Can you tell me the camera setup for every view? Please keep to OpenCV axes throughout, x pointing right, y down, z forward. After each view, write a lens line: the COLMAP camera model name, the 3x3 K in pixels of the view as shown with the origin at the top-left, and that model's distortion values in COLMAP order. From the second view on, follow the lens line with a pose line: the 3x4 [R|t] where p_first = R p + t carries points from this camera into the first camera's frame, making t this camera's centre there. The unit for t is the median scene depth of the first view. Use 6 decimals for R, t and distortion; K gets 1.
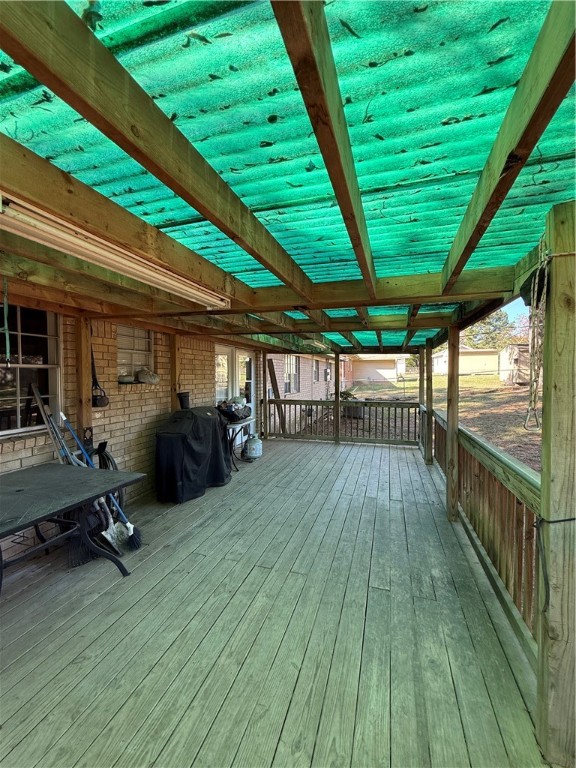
lens RADIAL K [[306.1, 0, 289.9], [0, 306.1, 382.3], [0, 0, 1]] dist [0.002321, -0.000012]
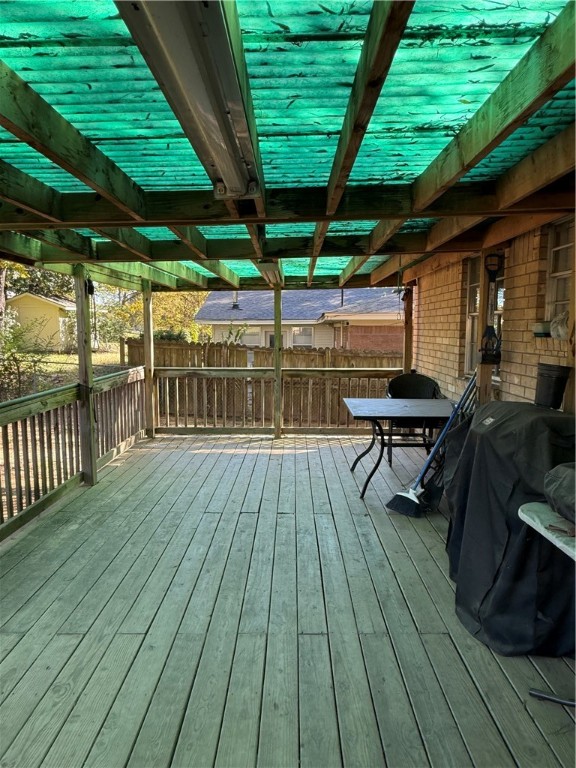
lens RADIAL K [[510.9, 0, 286.7], [0, 510.9, 383.9], [0, 0, 1]] dist [-0.001192, 0.000079]
pose [[-0.954175, 0.037492, -0.296891, 0.231901], [-0.002558, 0.991063, 0.133374, -0.041691], [0.299238, 0.128021, -0.945551, 2.121618]]
